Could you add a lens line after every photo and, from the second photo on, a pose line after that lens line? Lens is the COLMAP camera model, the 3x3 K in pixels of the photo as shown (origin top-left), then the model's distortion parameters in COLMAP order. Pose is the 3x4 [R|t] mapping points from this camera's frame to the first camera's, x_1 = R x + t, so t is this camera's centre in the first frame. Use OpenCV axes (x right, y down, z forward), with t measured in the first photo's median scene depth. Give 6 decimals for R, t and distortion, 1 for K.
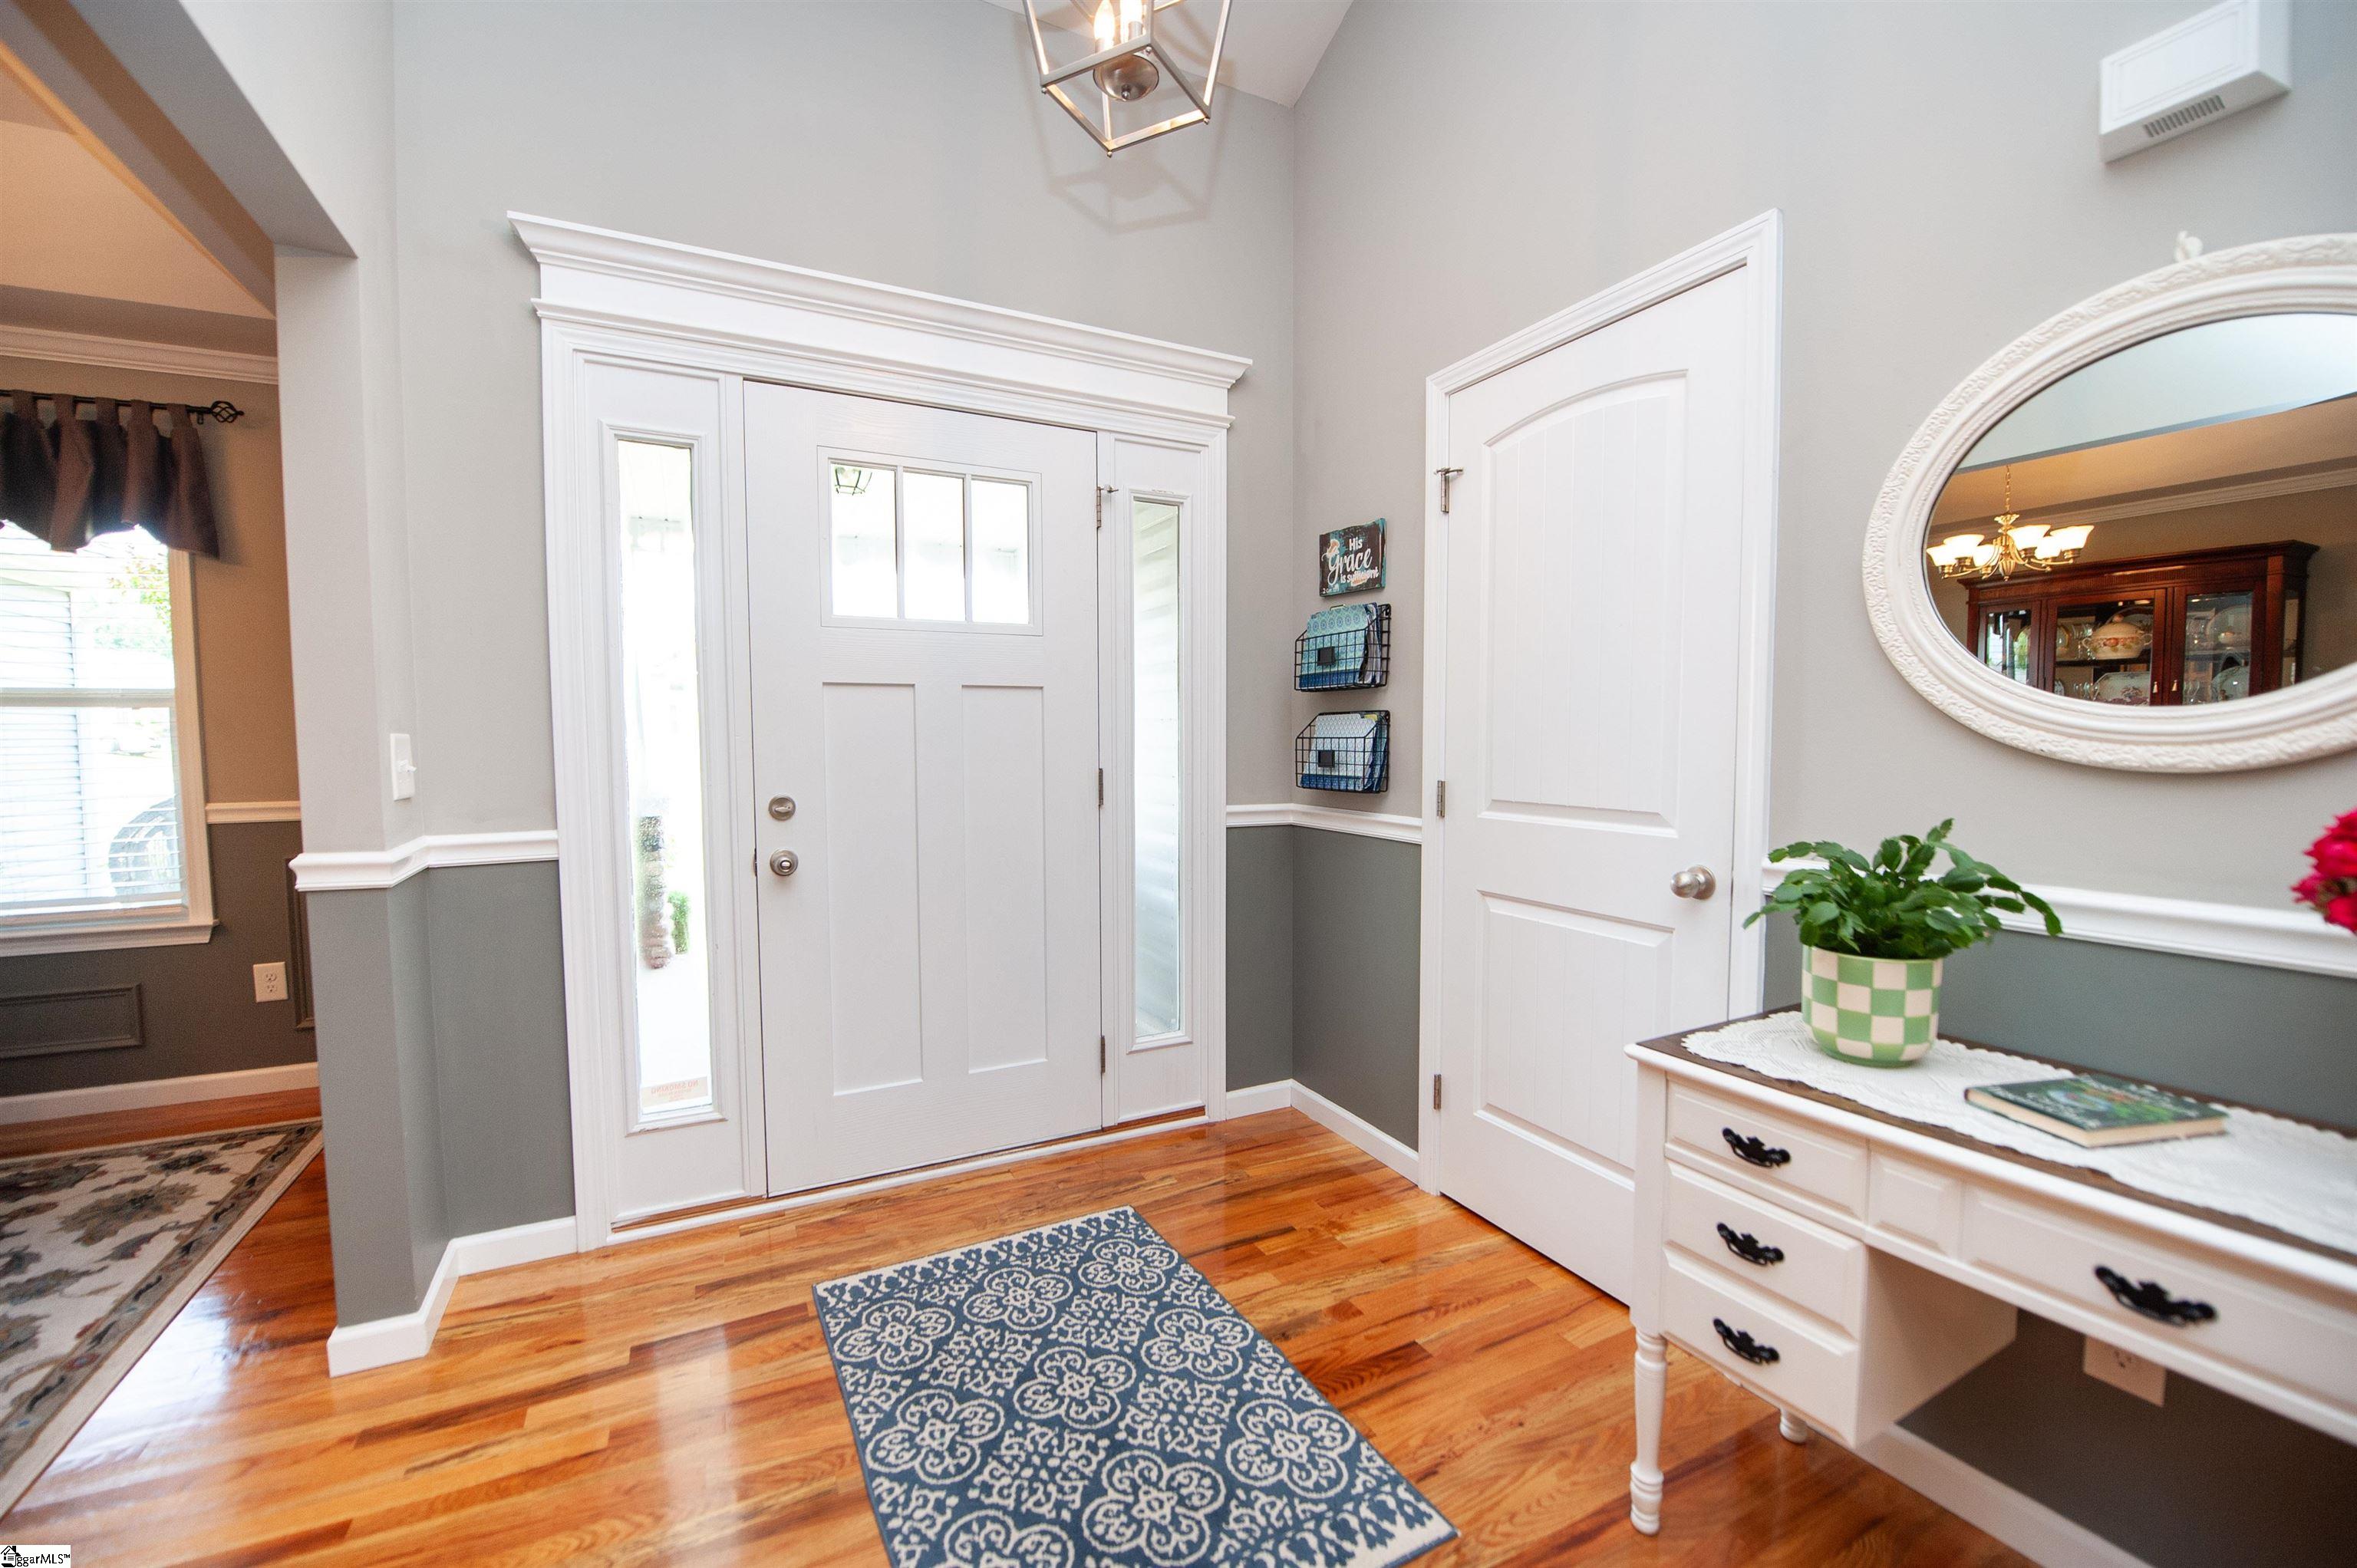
lens RADIAL K [[944.3, 0, 1187.7], [0, 944.3, 795.7], [0, 0, 1]] dist [-0.016087, -0.002570]
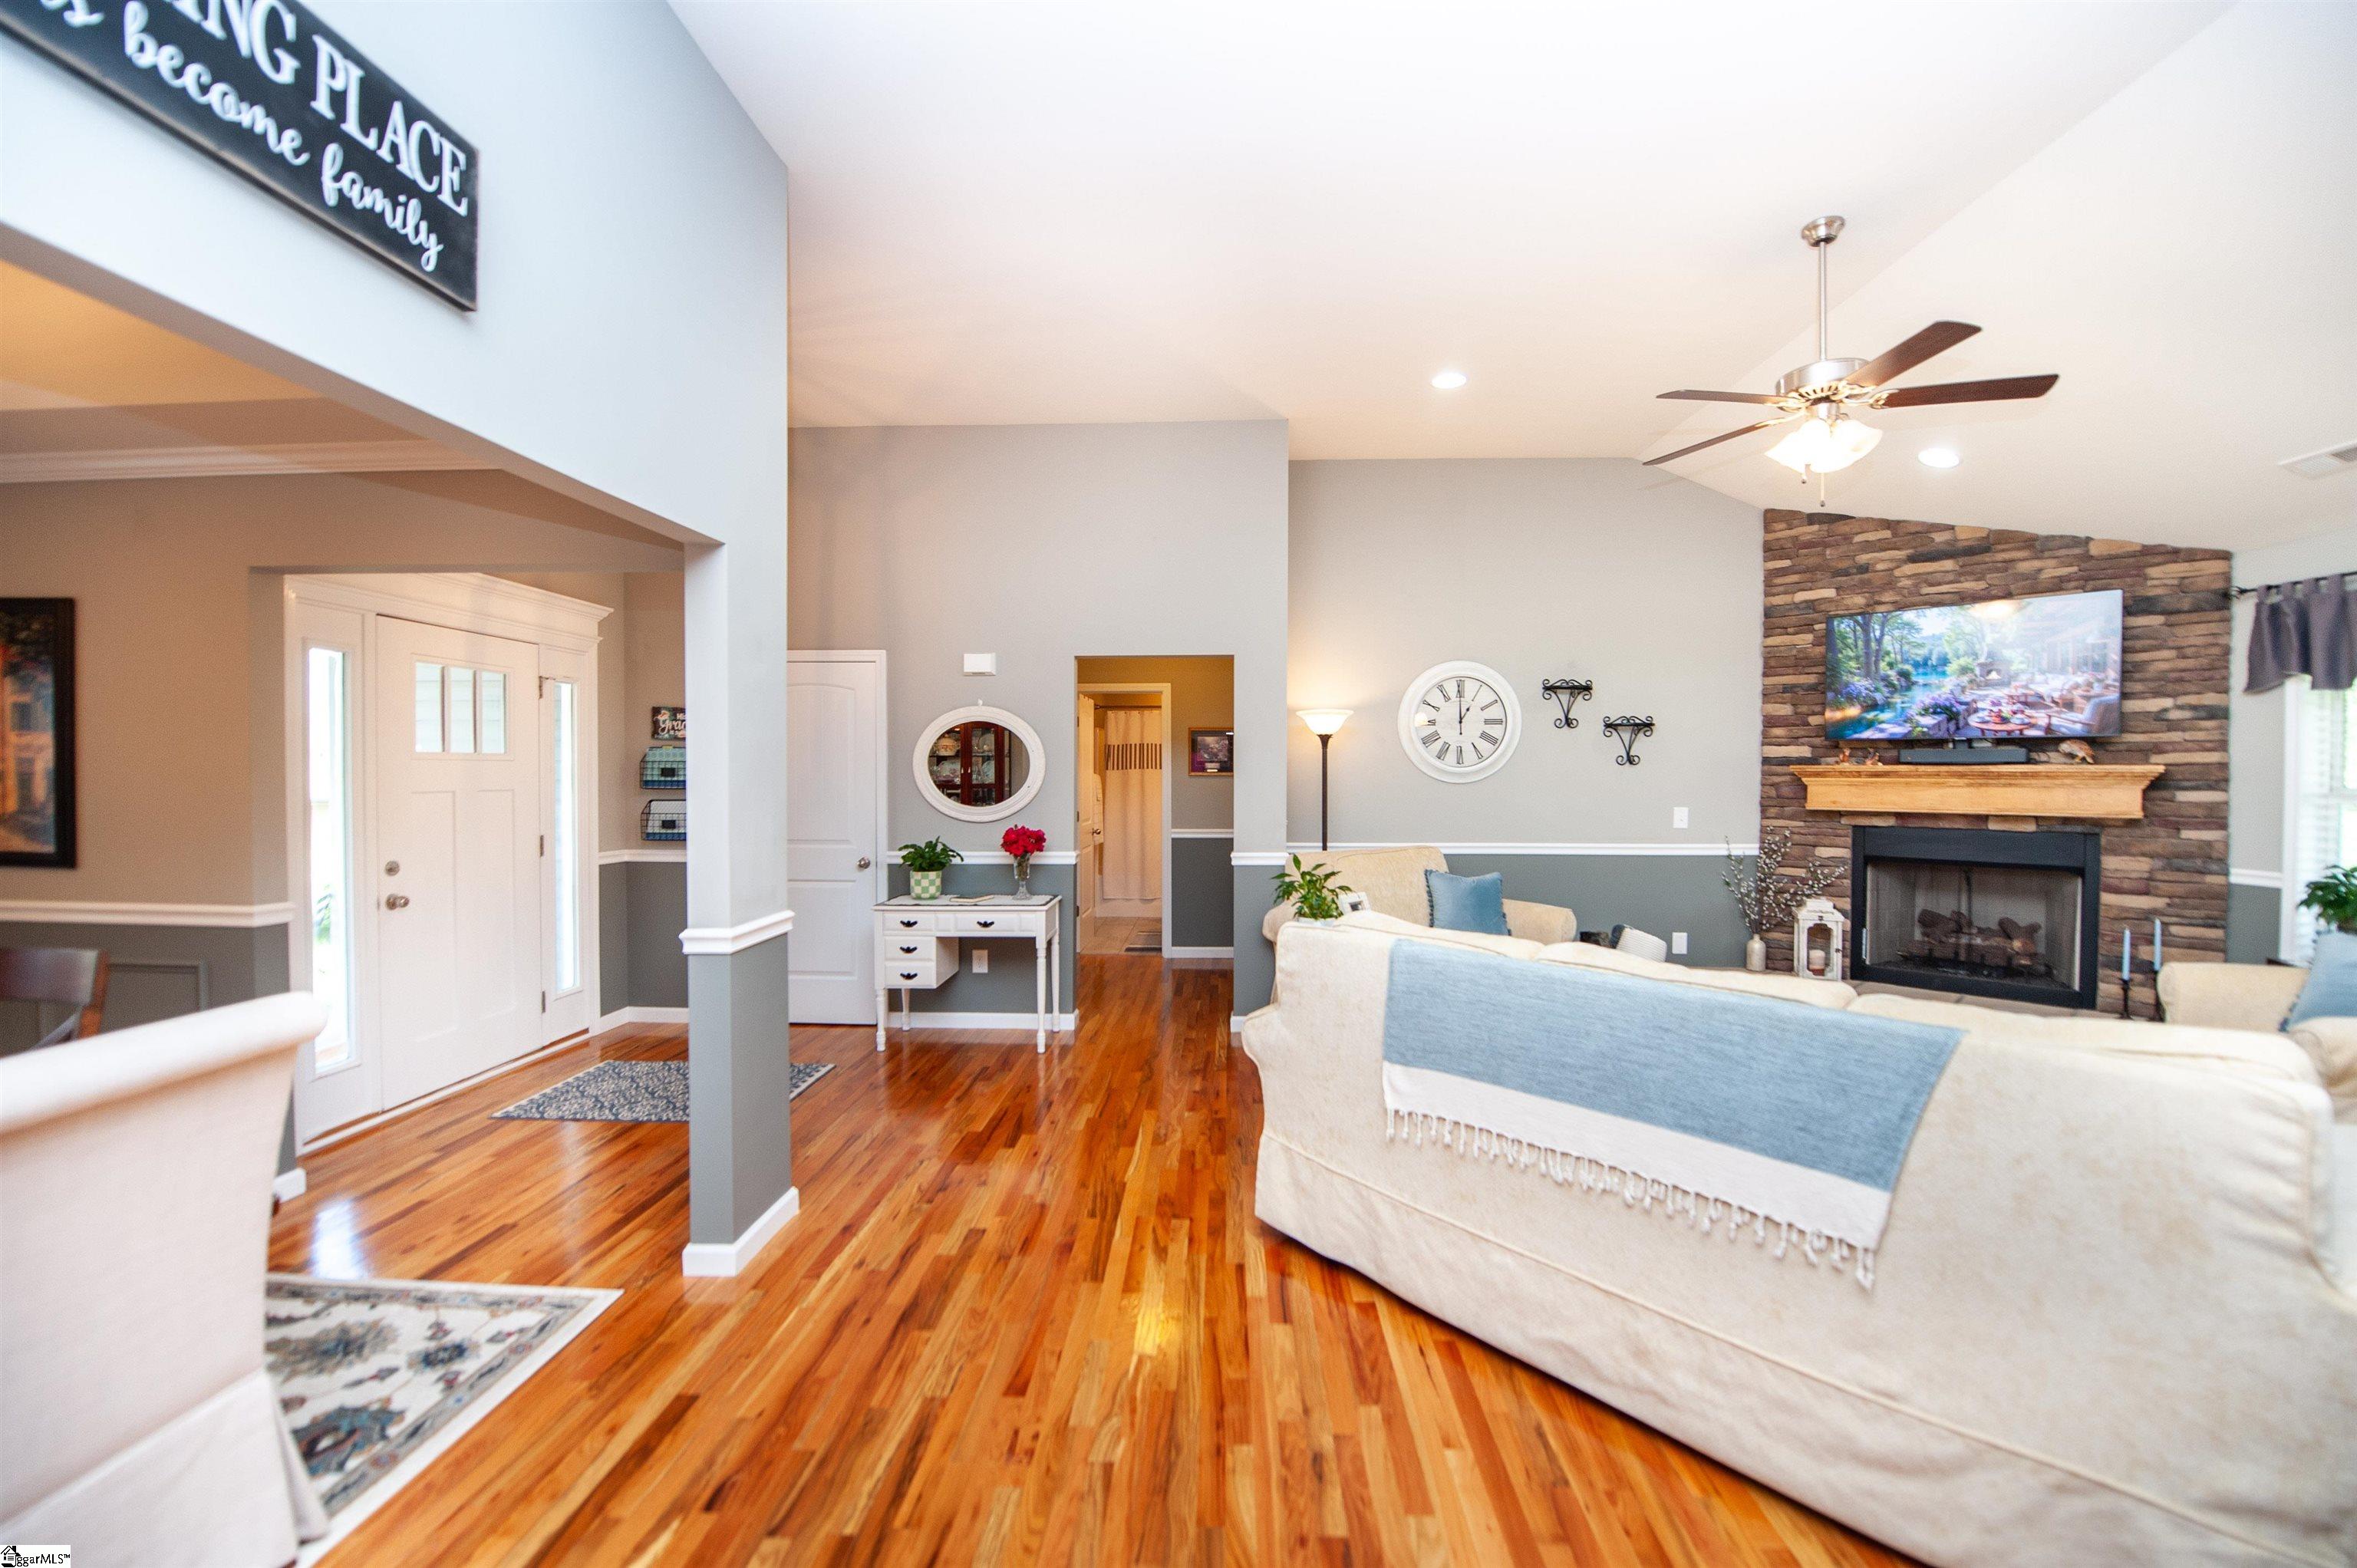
lens RADIAL K [[944.3, 0, 1186.4], [0, 944.3, 793.6], [0, 0, 1]] dist [-0.016087, -0.002570]
pose [[0.494548, -0.012661, 0.869058, -1.048649], [0.050748, 0.998609, -0.014331, -0.020950], [-0.867667, 0.051191, 0.494503, -0.927122]]
